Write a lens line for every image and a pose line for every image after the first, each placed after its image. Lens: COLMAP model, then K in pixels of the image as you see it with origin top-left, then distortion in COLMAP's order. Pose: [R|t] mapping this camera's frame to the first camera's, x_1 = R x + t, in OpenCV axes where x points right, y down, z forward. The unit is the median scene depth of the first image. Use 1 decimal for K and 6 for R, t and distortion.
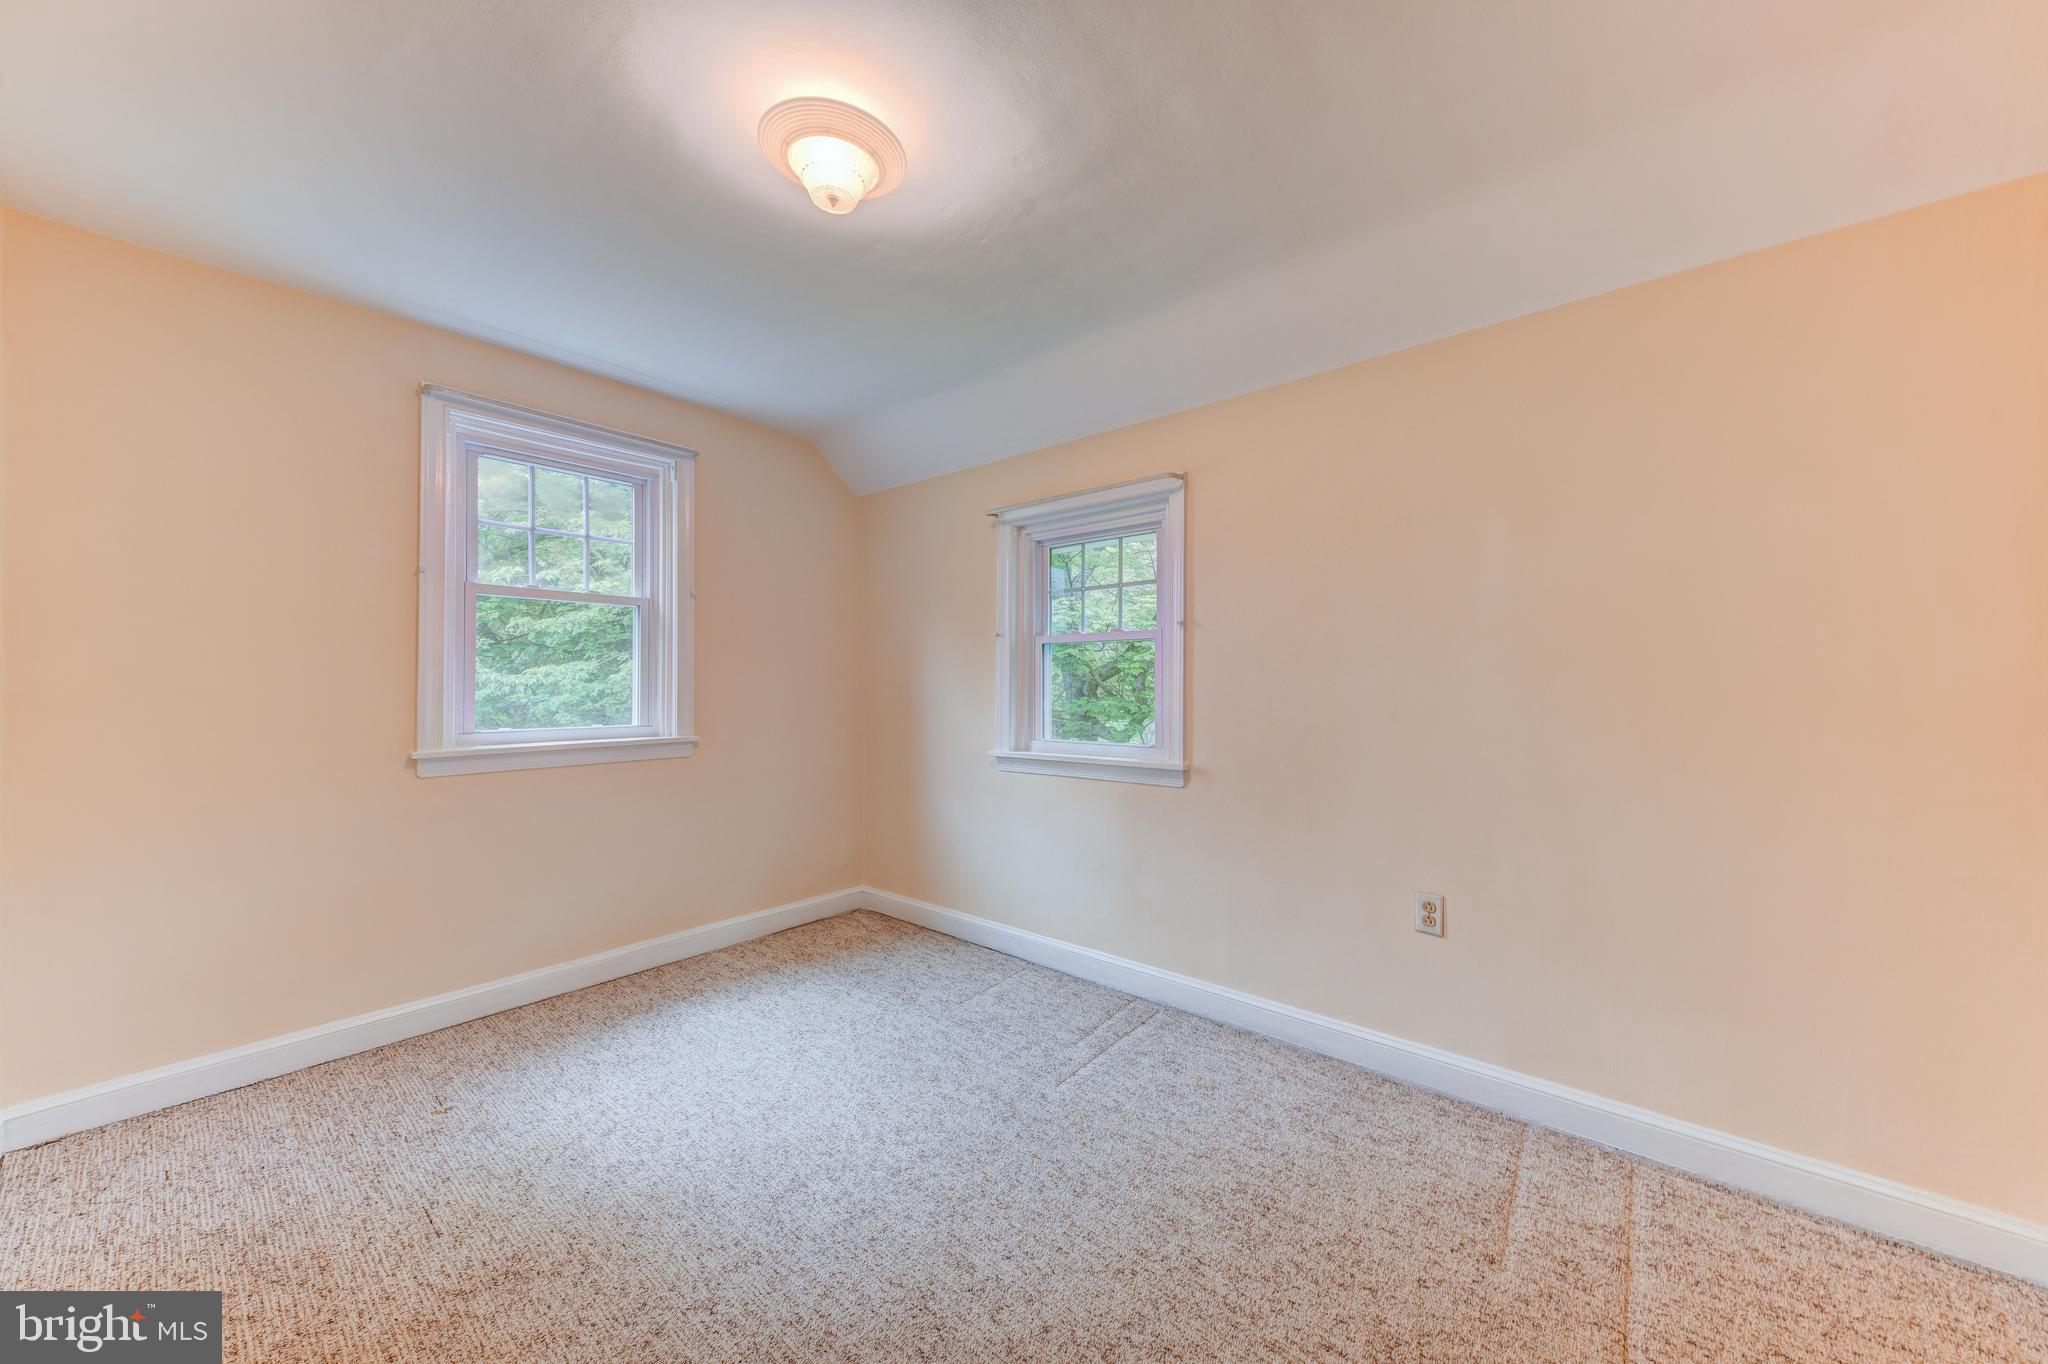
lens RADIAL K [[744.0, 0, 1025.0], [0, 744.0, 682.6], [0, 0, 1]] dist [-0.001275, -0.000021]
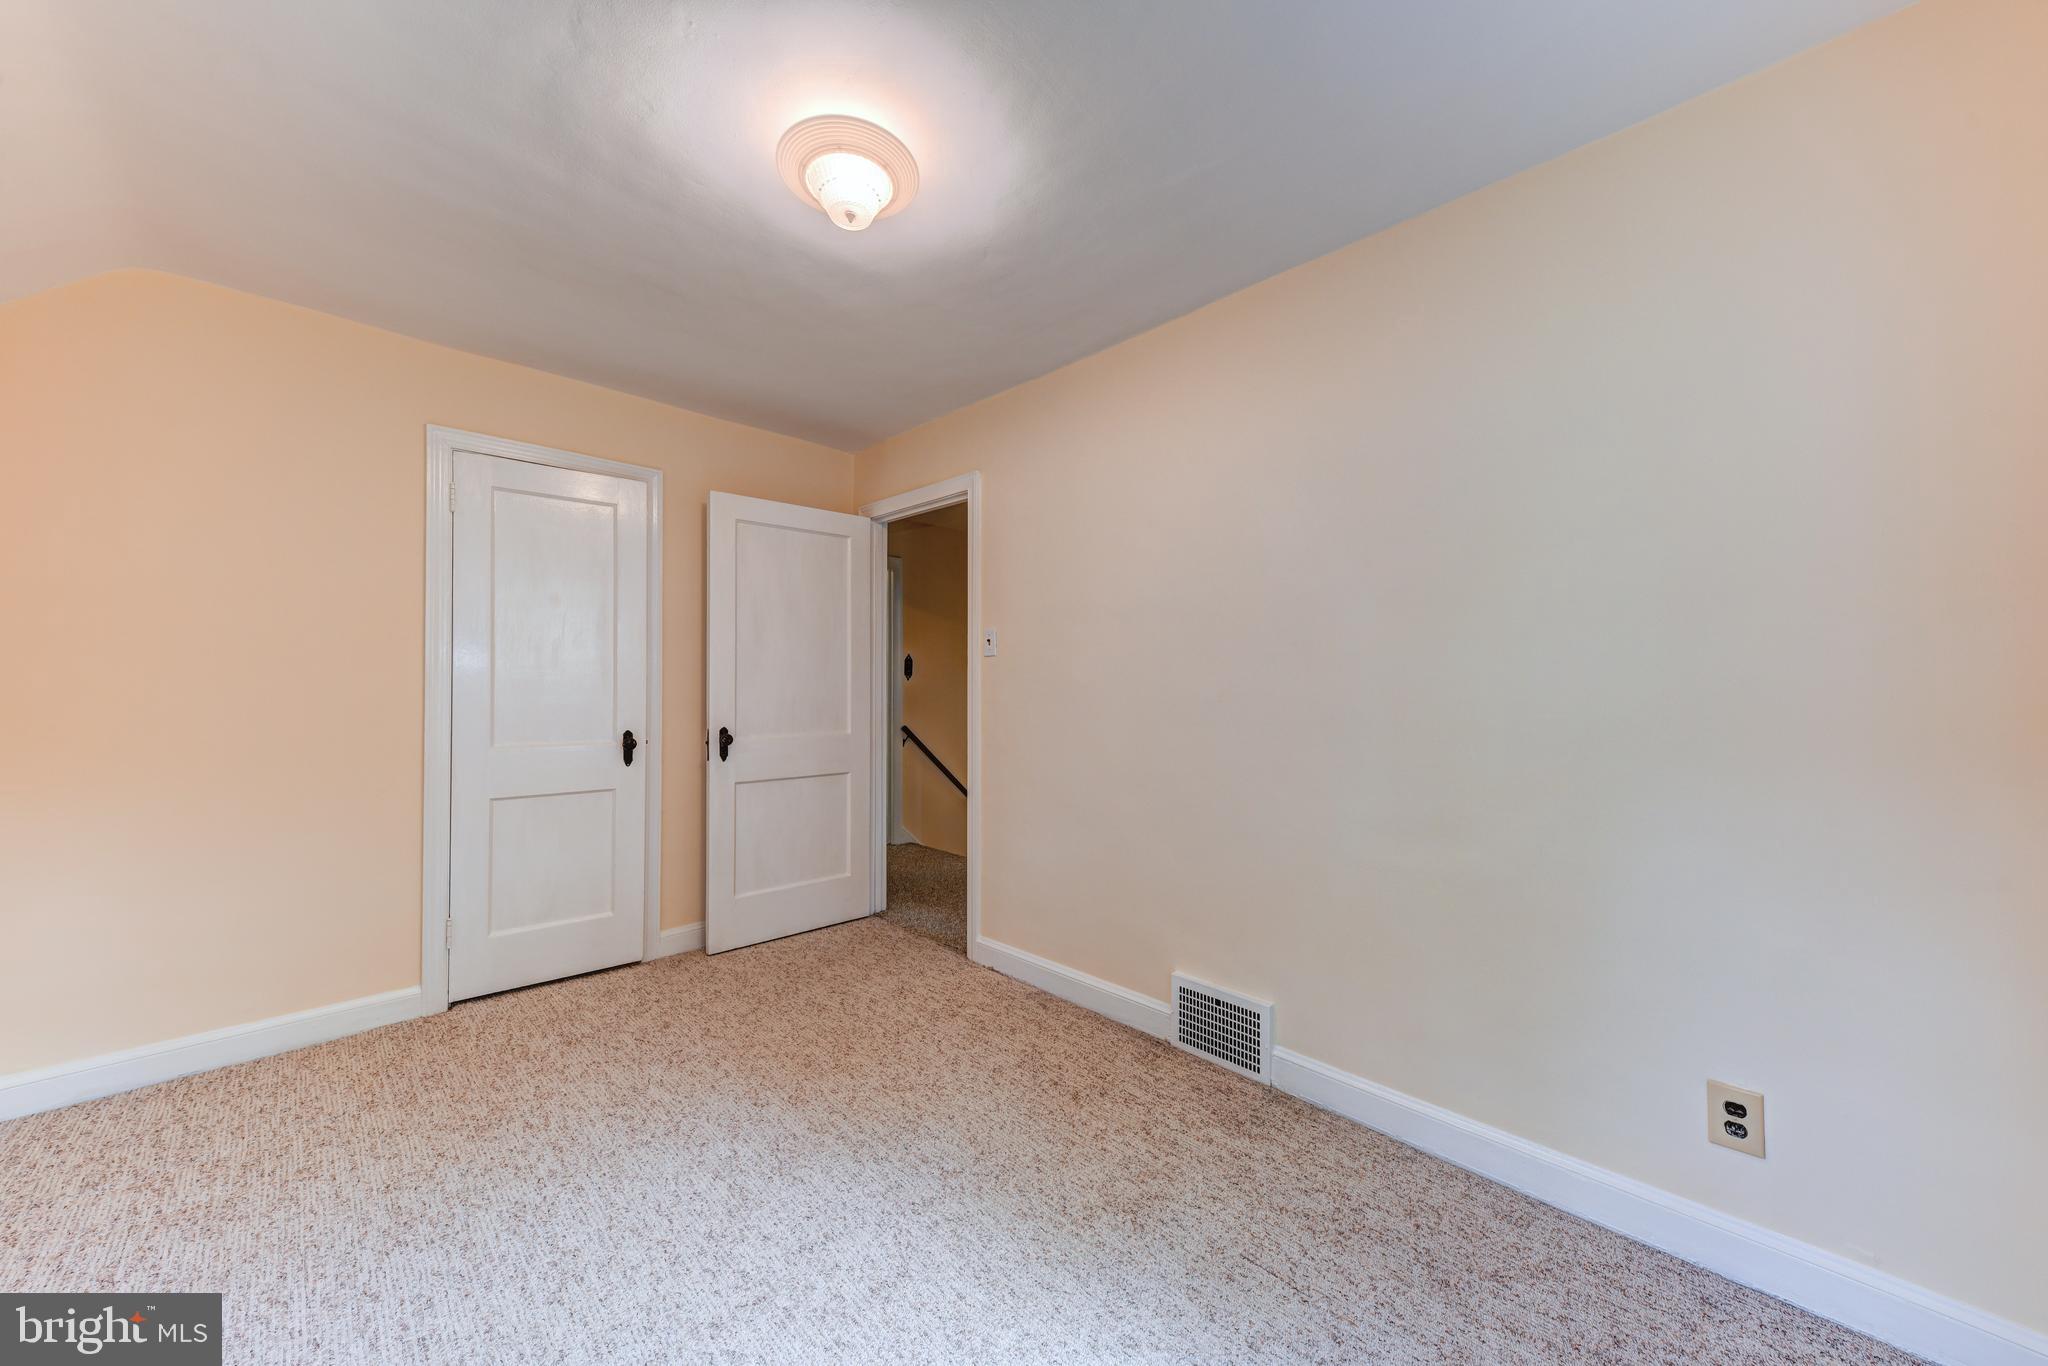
lens RADIAL K [[744.0, 0, 1022.9], [0, 744.0, 681.3], [0, 0, 1]] dist [-0.001275, -0.000021]
pose [[-0.996465, -0.001141, 0.084007, -0.581168], [-0.001700, 0.999977, -0.006572, 0.005385], [-0.083997, -0.006692, -0.996444, 1.986081]]
